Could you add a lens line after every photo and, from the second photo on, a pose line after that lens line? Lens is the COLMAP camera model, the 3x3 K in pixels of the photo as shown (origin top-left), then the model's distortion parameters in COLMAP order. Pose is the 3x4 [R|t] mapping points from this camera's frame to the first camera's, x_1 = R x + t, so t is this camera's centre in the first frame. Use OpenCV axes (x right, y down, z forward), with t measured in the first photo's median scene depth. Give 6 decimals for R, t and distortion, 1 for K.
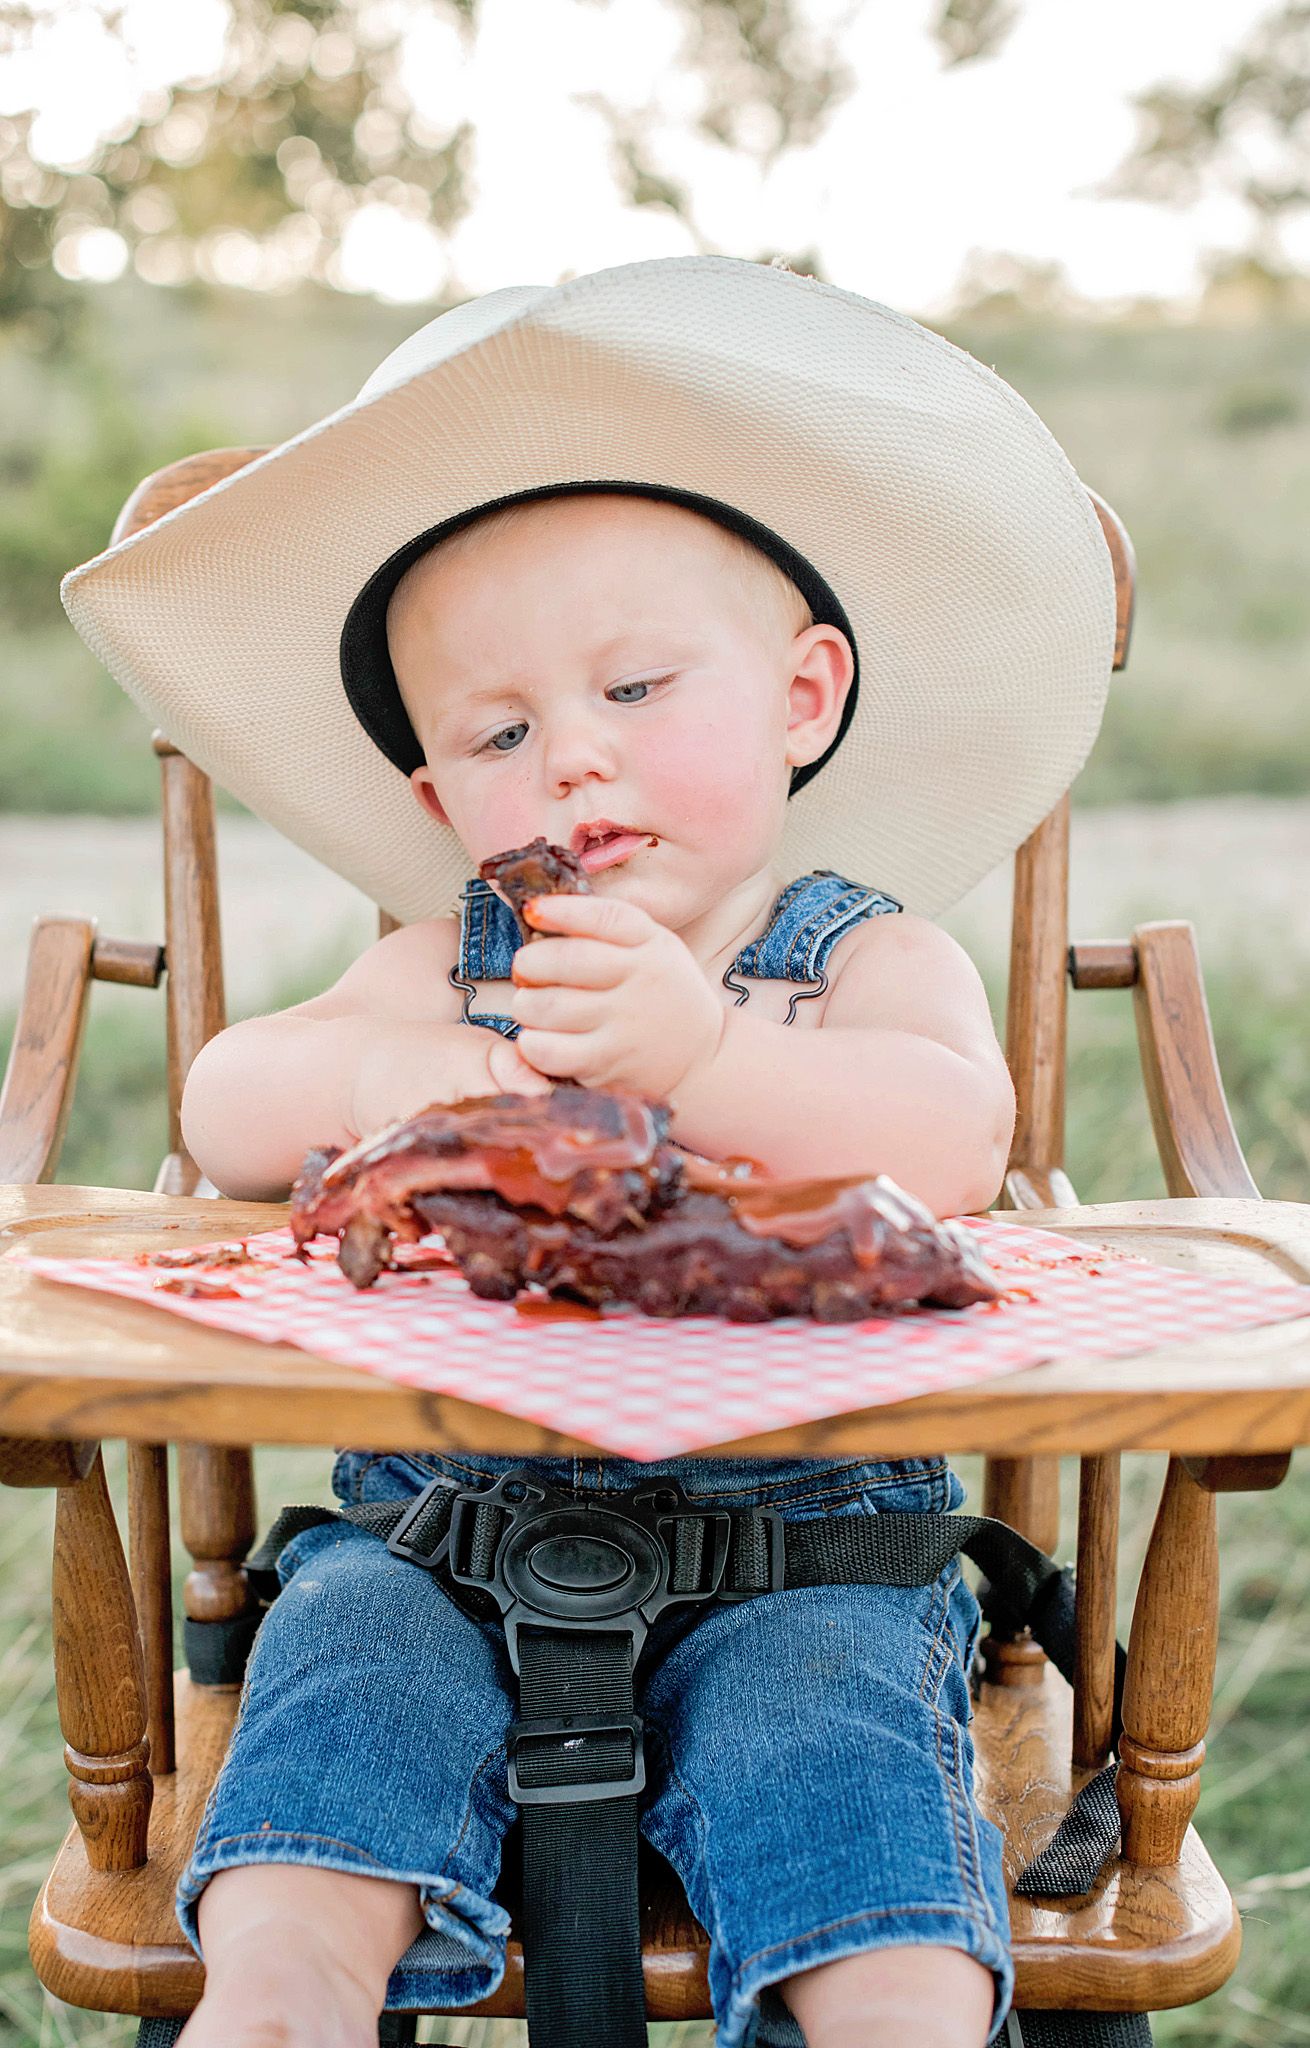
lens RADIAL K [[3618.5, 0, 580.5], [0, 3618.5, 1132.3], [0, 0, 1]] dist [-0.067457, 0.000000]
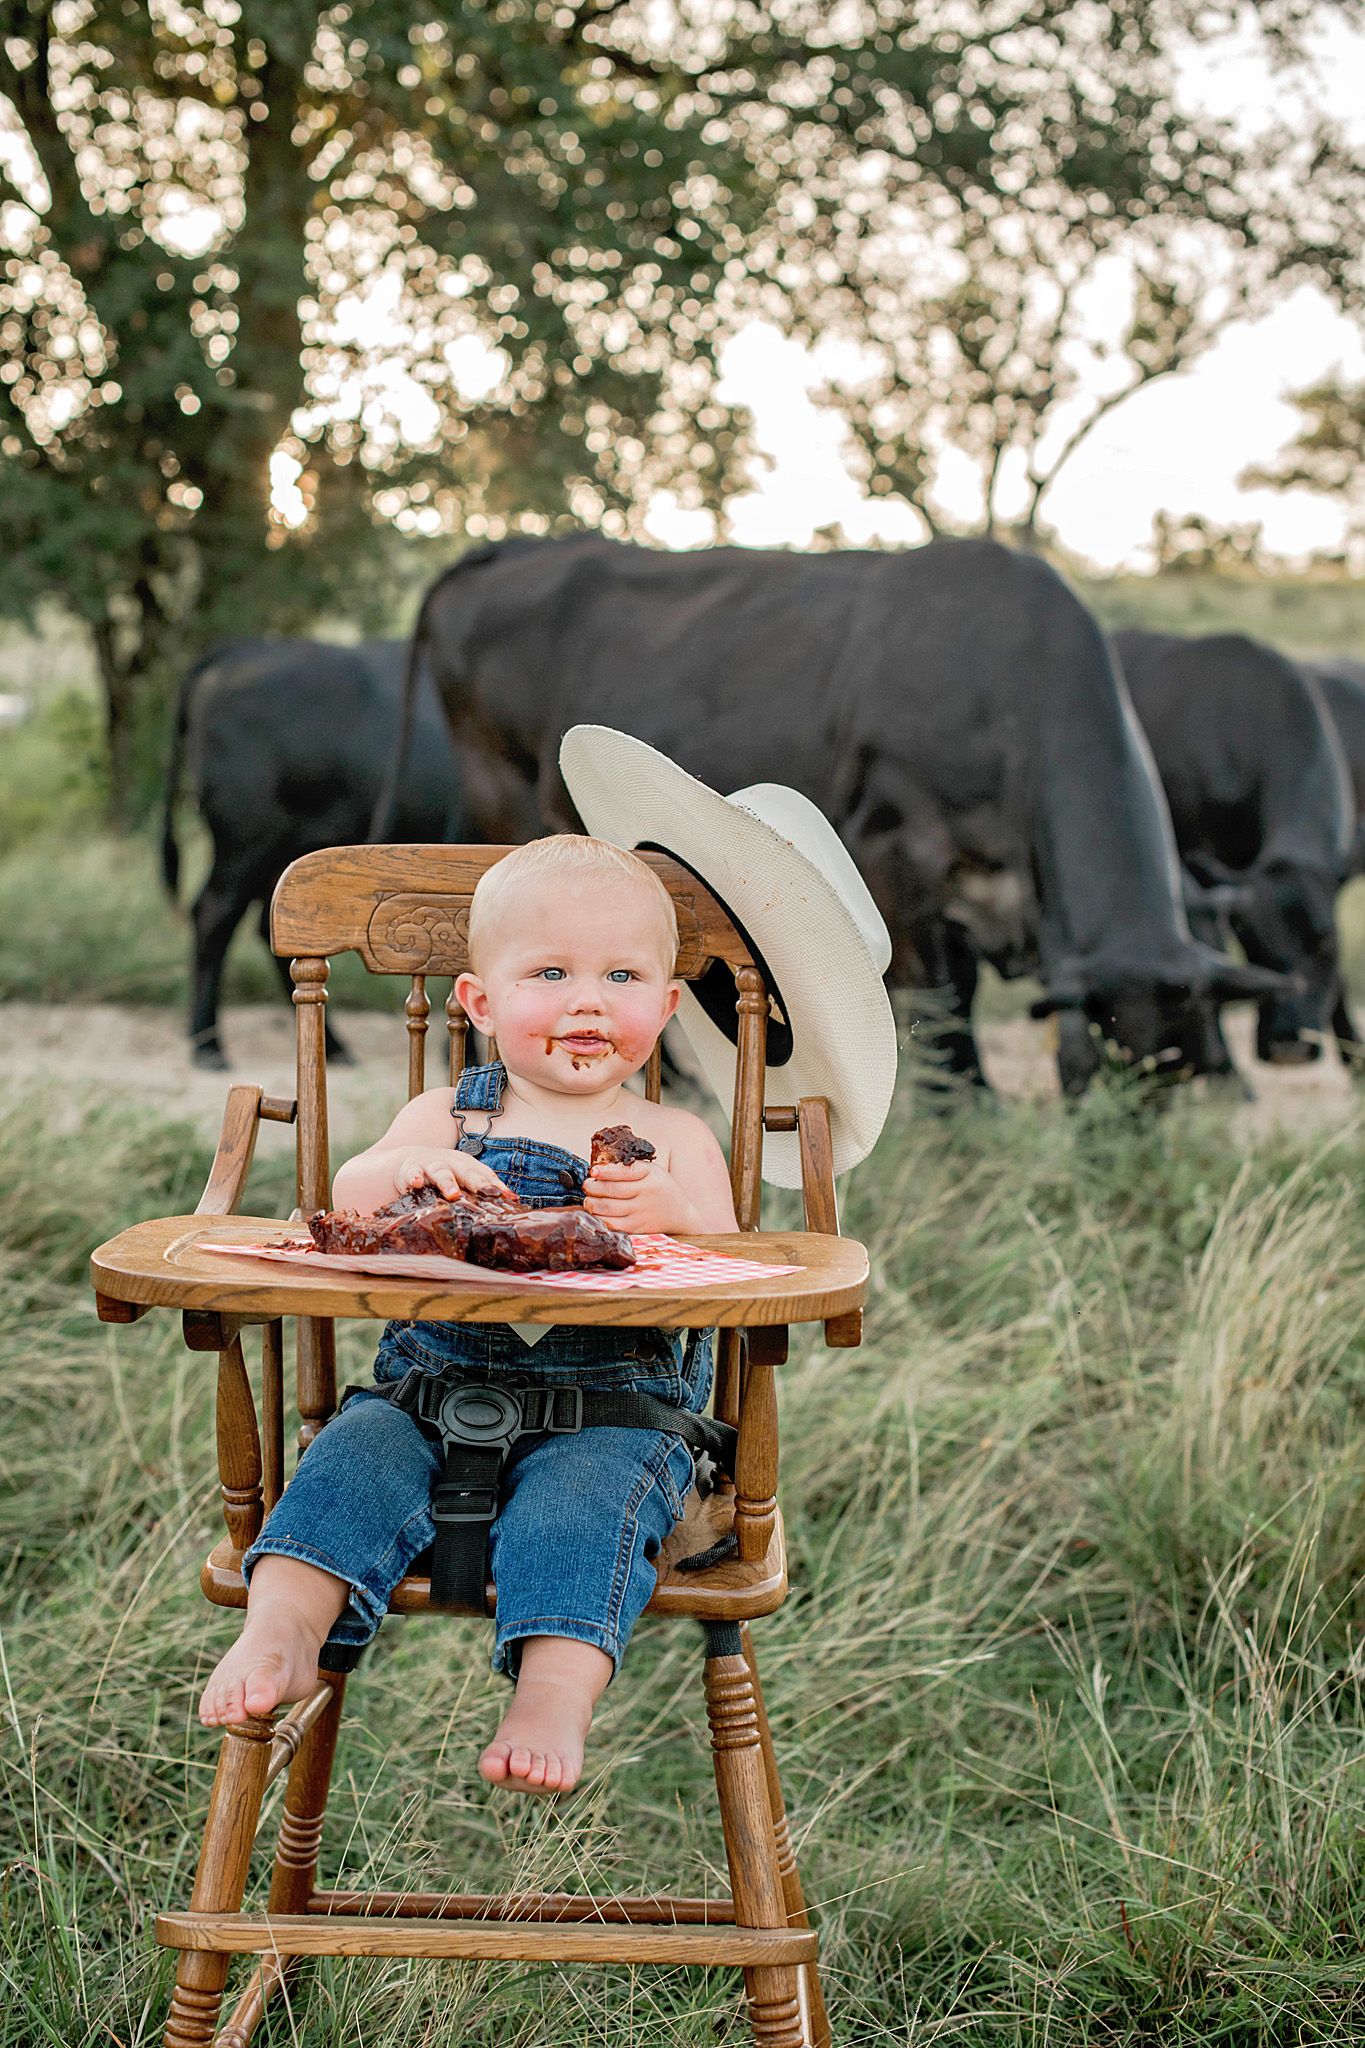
lens RADIAL K [[3183.2, 0, 687.1], [0, 3183.2, 1026.4], [0, 0, 1]] dist [-0.062441, 0.000000]
pose [[0.998757, 0.012674, -0.048208, 0.204175], [-0.016428, 0.996795, -0.078288, 0.044591], [0.047062, 0.078983, 0.995764, -0.804355]]
